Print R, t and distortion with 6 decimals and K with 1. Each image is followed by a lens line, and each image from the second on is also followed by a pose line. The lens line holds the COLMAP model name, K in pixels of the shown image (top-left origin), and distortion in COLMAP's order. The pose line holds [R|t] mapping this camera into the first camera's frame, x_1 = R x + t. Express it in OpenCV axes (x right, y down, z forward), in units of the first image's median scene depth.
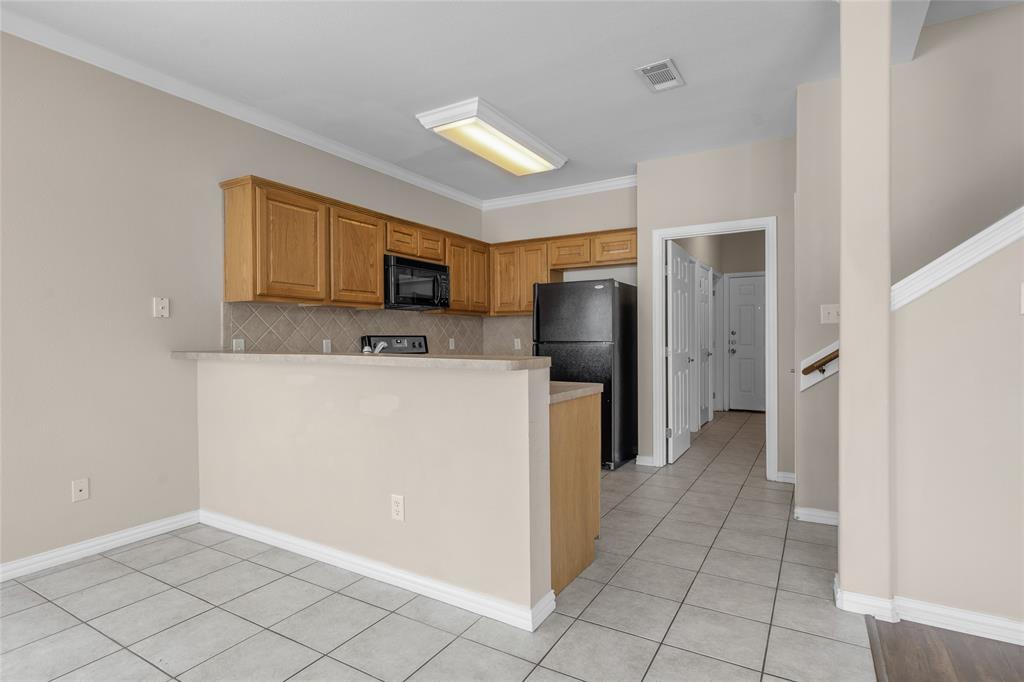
lens RADIAL K [[524.9, 0, 511.1], [0, 524.9, 345.0], [0, 0, 1]] dist [0.002036, -0.000481]
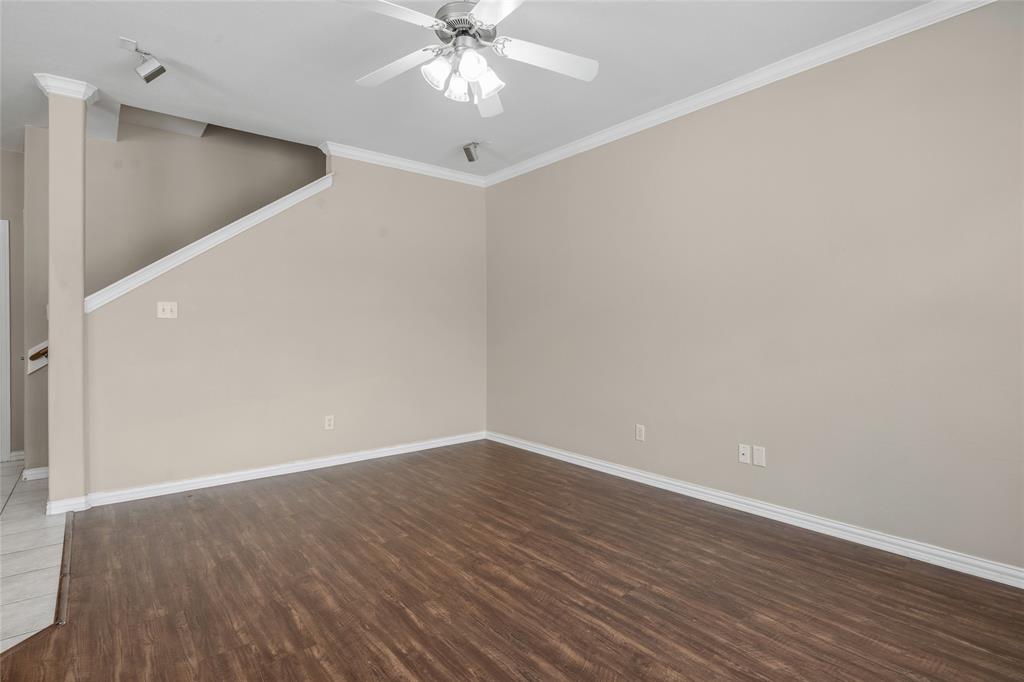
lens RADIAL K [[524.9, 0, 513.1], [0, 524.9, 335.0], [0, 0, 1]] dist [0.002036, -0.000481]
pose [[0.356394, -0.006835, 0.934311, -0.149872], [0.006467, 0.999967, 0.004849, -0.000954], [-0.934313, 0.004314, 0.356426, -0.394081]]
